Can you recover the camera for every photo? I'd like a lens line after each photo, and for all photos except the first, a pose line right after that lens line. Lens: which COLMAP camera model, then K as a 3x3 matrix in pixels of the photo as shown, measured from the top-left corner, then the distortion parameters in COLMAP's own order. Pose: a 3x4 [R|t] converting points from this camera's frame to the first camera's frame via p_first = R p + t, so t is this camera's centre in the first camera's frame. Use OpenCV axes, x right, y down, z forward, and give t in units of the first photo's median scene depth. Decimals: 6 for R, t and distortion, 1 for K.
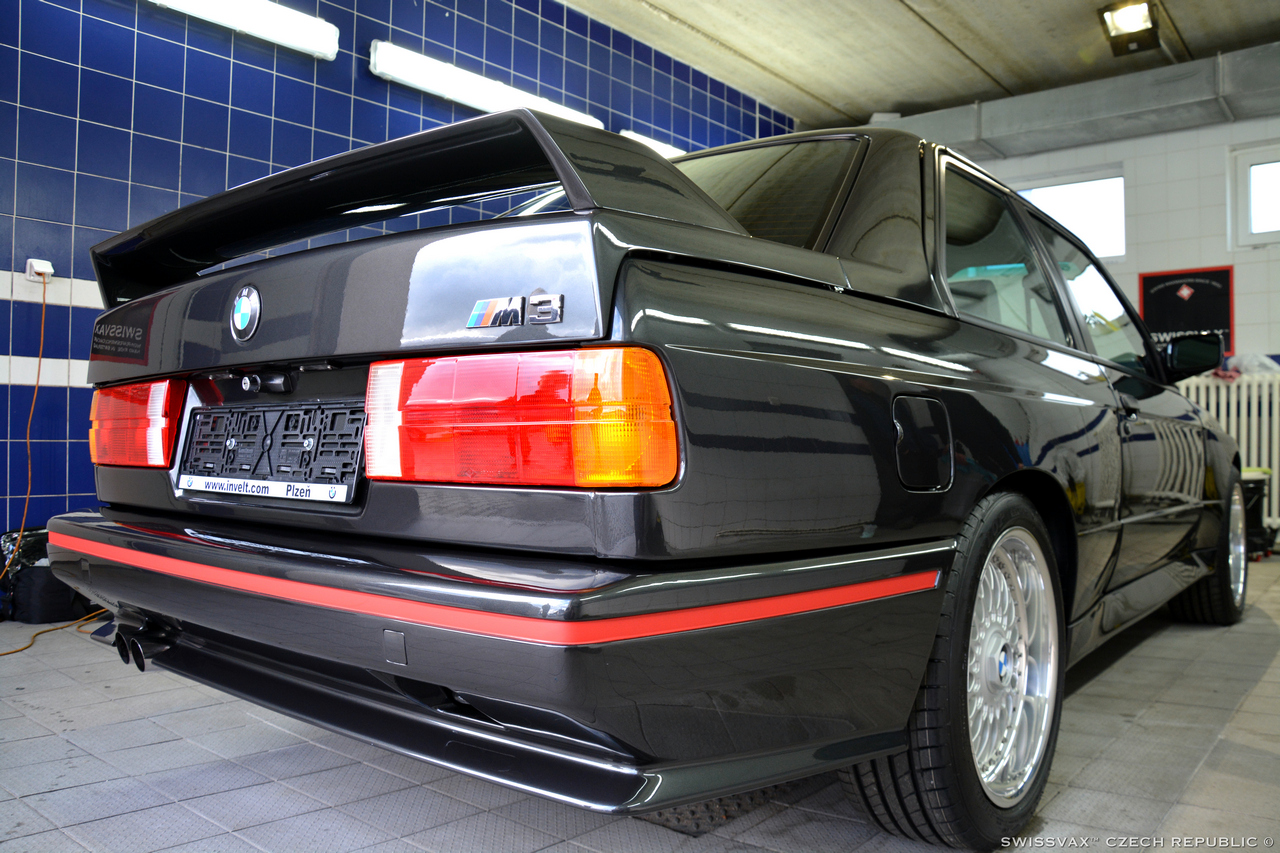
lens RADIAL K [[988.4, 0, 638.4], [0, 988.4, 454.6], [0, 0, 1]] dist [-0.161421, 0.117991]
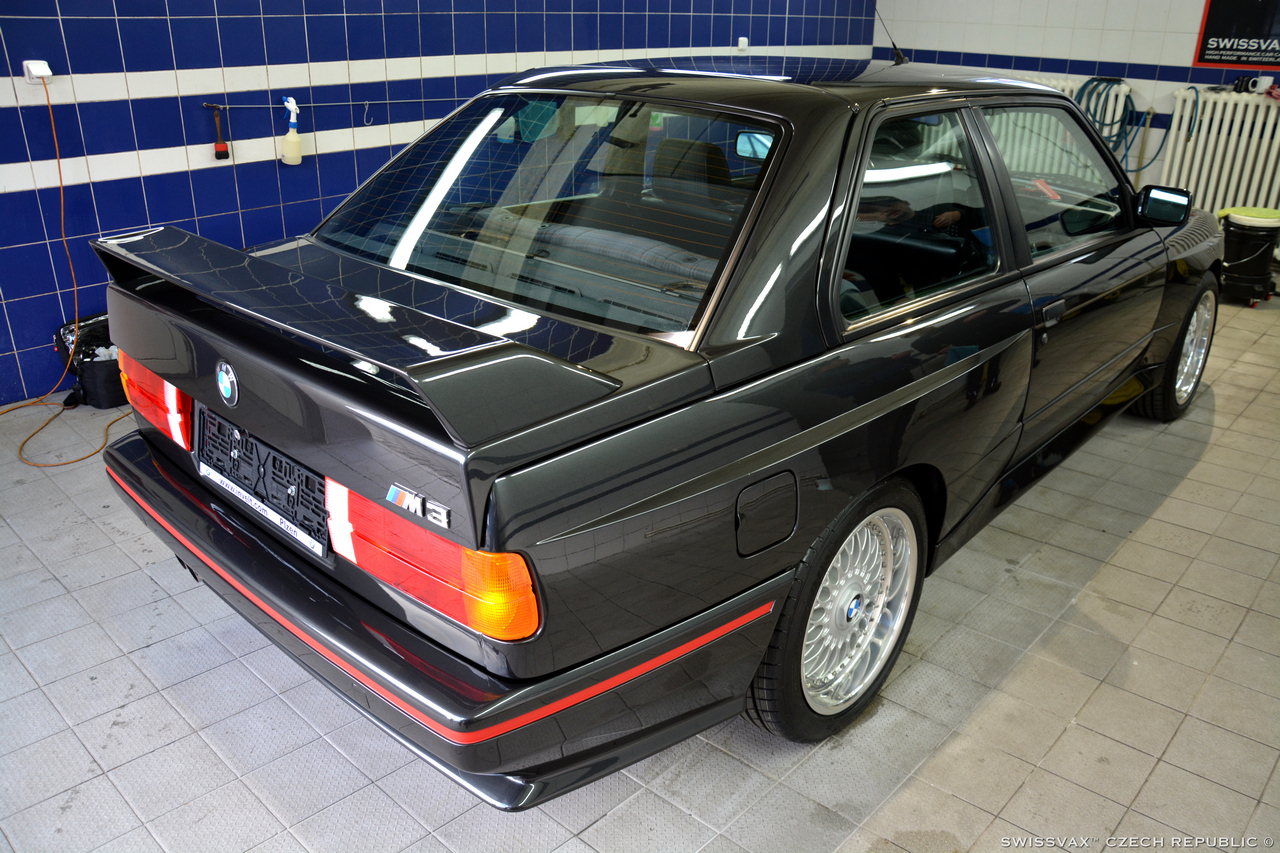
lens RADIAL K [[988.4, 0, 638.4], [0, 988.4, 454.6], [0, 0, 1]] dist [-0.161421, 0.117991]
pose [[0.998221, 0.030187, -0.051415, 0.088330], [-0.006251, 0.910586, 0.413273, -0.282399], [0.059293, -0.412216, 0.909155, -0.058615]]
